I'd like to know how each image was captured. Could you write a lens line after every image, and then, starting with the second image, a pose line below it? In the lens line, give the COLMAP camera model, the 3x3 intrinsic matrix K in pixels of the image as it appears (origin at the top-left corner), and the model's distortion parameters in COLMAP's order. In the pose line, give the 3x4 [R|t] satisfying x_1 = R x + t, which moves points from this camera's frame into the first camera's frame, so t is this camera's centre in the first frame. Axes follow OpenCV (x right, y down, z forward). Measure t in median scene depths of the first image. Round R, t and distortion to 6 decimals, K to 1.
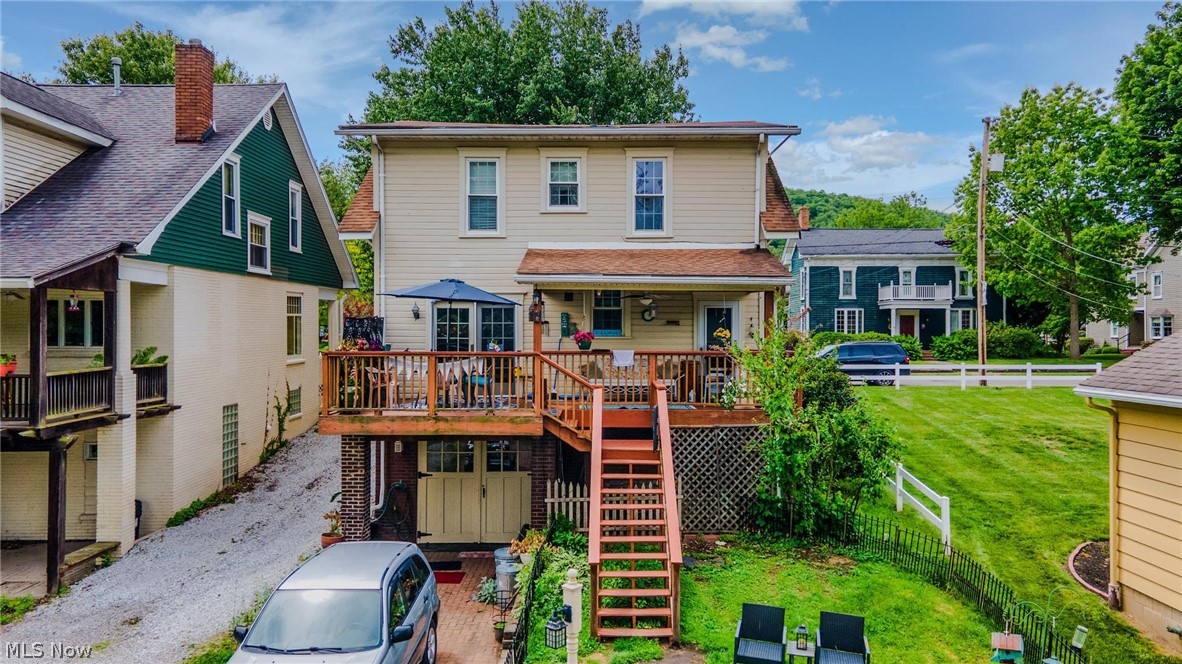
lens RADIAL K [[844.6, 0, 590.4], [0, 844.6, 331.1], [0, 0, 1]] dist [0.029308, 0.002983]
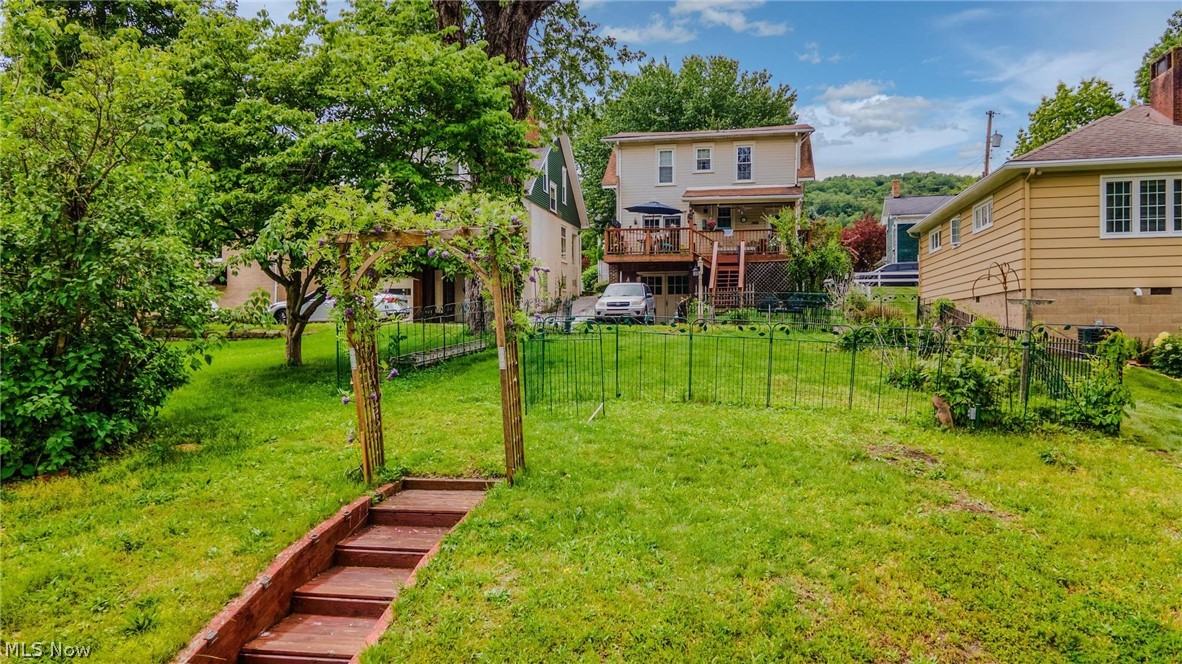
lens RADIAL K [[844.6, 0, 584.8], [0, 844.6, 328.8], [0, 0, 1]] dist [0.029308, 0.002983]
pose [[0.980373, 0.000971, -0.197151, 0.095413], [-0.001940, 0.999987, -0.004724, 0.263928], [0.197144, 0.005014, 0.980362, -1.150126]]
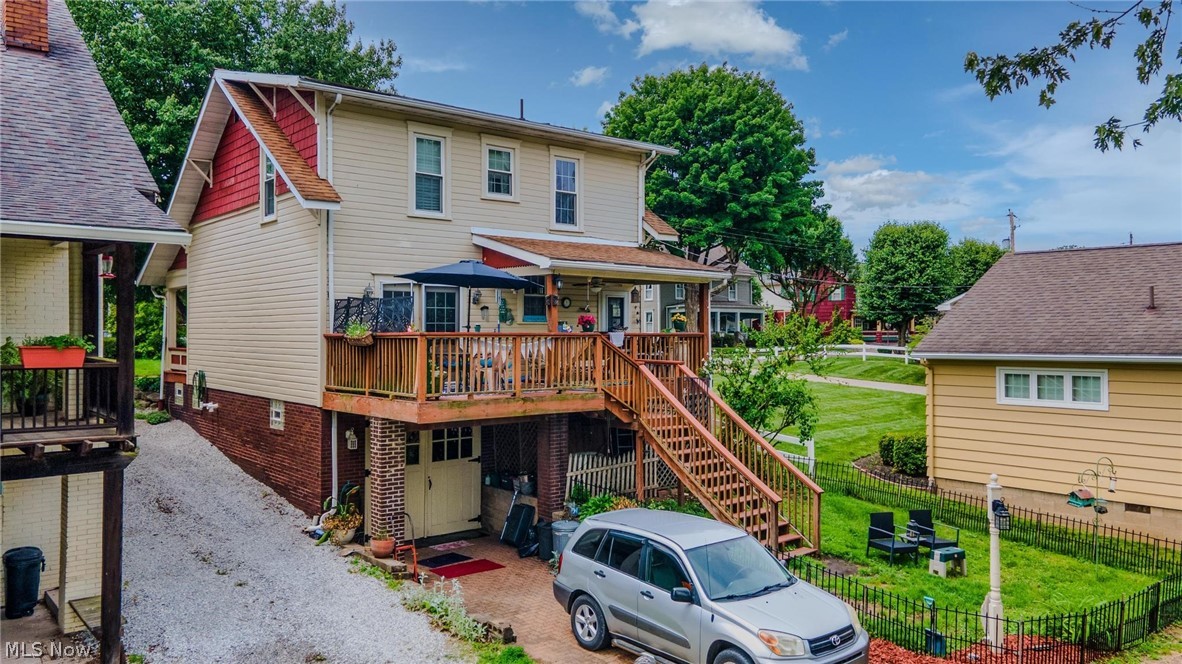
lens RADIAL K [[844.6, 0, 592.5], [0, 844.6, 332.9], [0, 0, 1]] dist [0.029308, 0.002983]
pose [[0.770775, -0.003380, 0.637098, -0.597499], [0.004253, 0.999991, 0.000160, 0.019967], [-0.637093, 0.002587, 0.770783, 0.142165]]
